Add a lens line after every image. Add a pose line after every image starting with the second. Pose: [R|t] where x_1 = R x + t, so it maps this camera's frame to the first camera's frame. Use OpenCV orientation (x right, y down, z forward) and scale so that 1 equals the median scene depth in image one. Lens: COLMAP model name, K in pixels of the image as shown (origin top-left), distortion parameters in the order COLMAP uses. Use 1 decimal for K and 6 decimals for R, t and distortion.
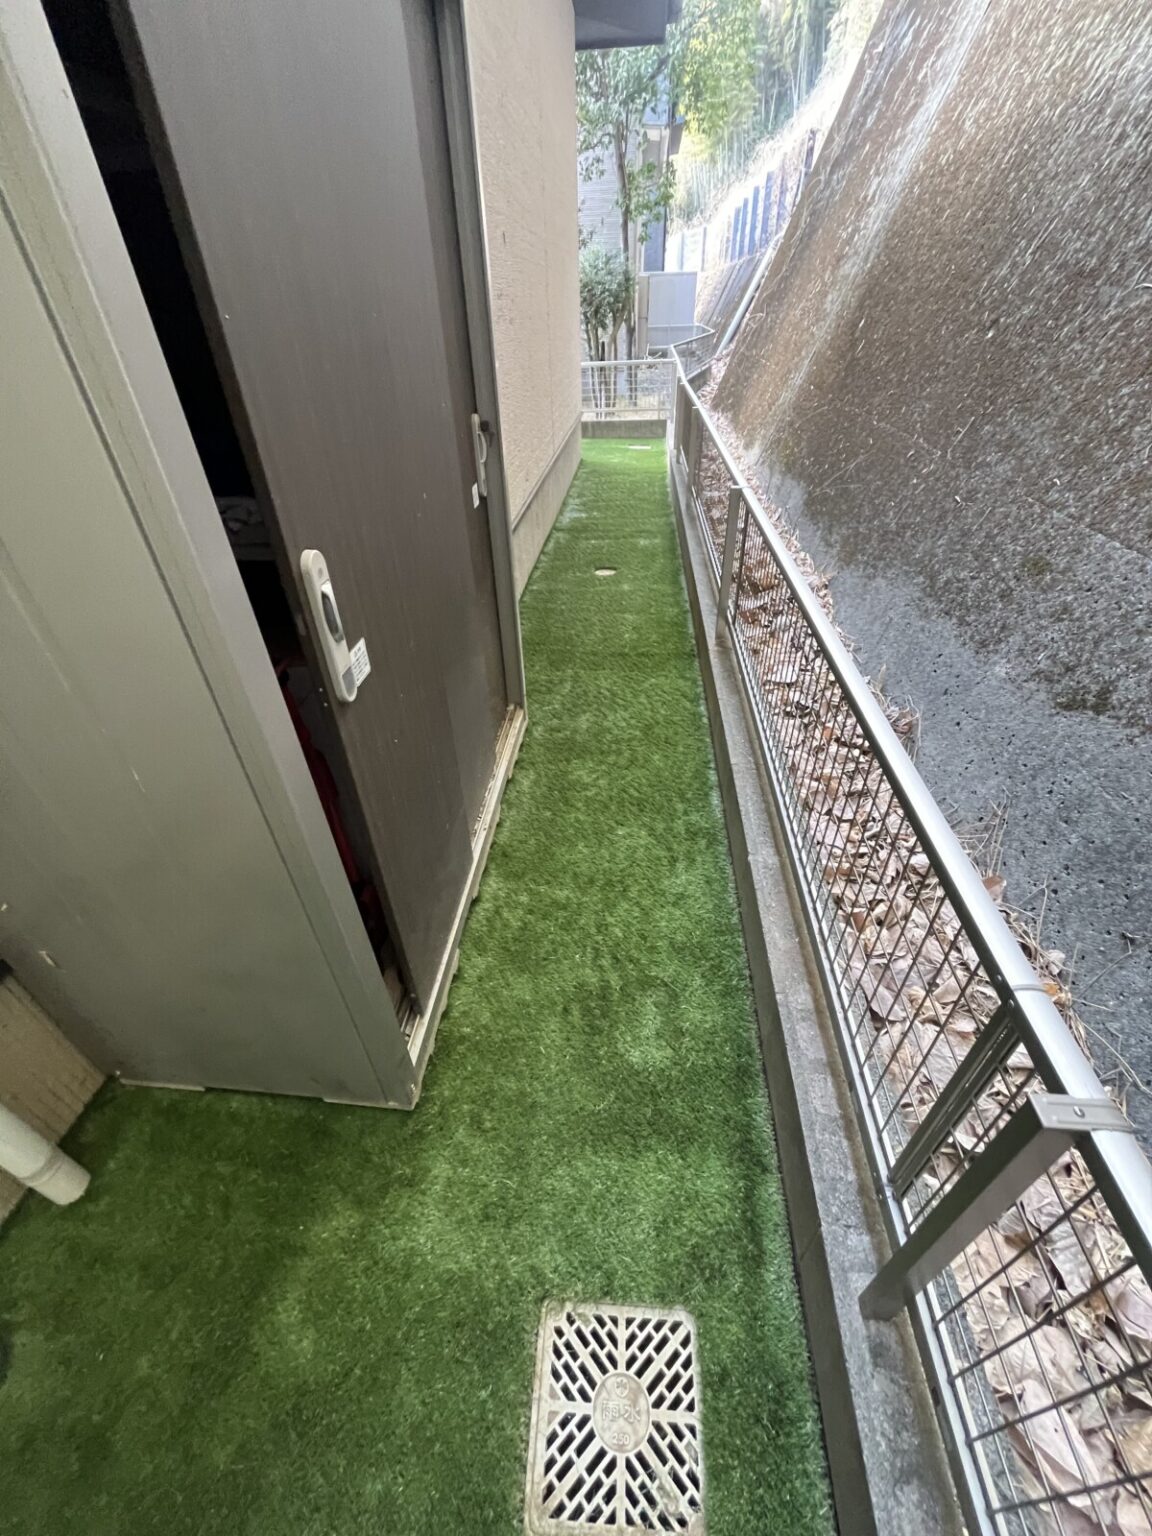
lens RADIAL K [[617.3, 0, 578.7], [0, 617.3, 769.4], [0, 0, 1]] dist [-0.001126, -0.001180]
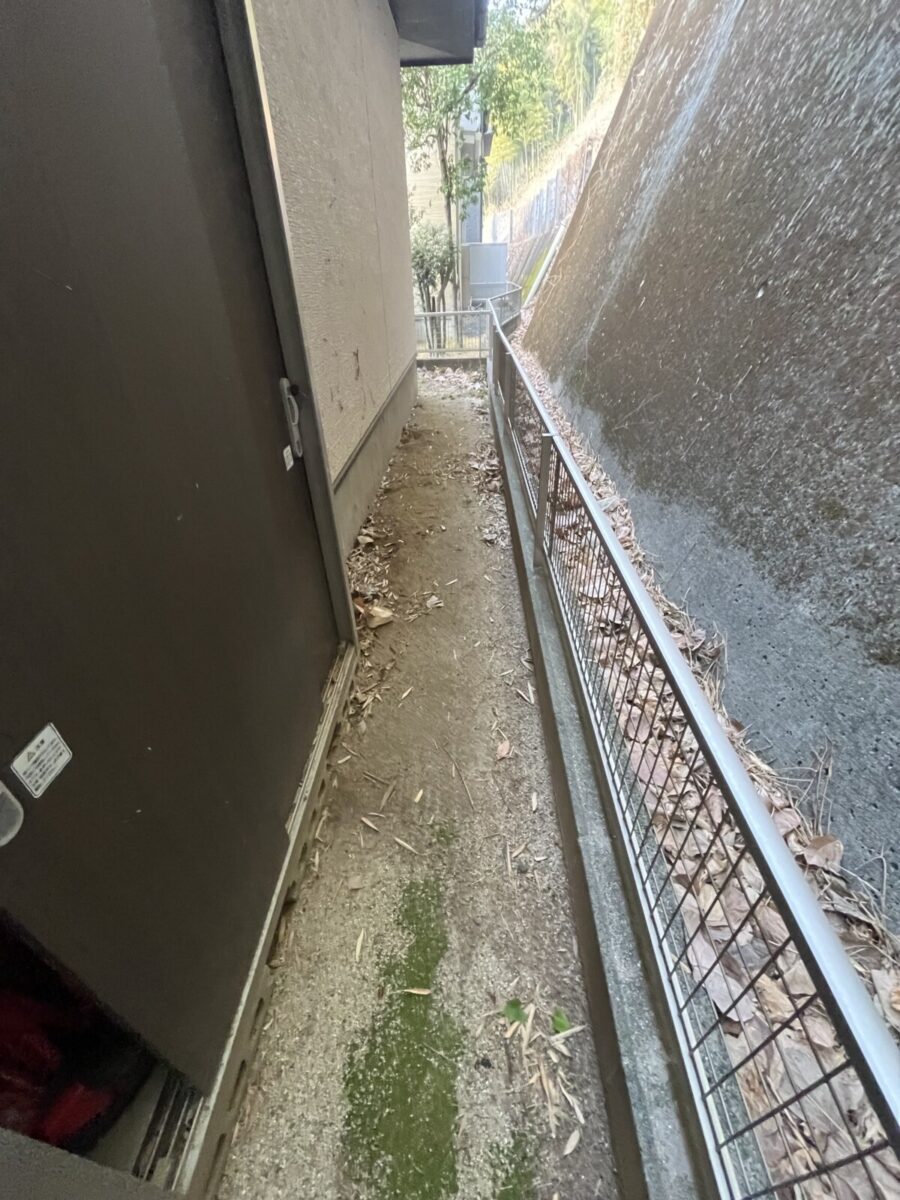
lens RADIAL K [[482.3, 0, 452.7], [0, 482.3, 601.5], [0, 0, 1]] dist [-0.001126, -0.001180]
pose [[0.998351, -0.030857, 0.048403, 0.034161], [0.032731, 0.998725, -0.038425, -0.117228], [-0.047155, 0.039946, 0.998089, 0.151178]]
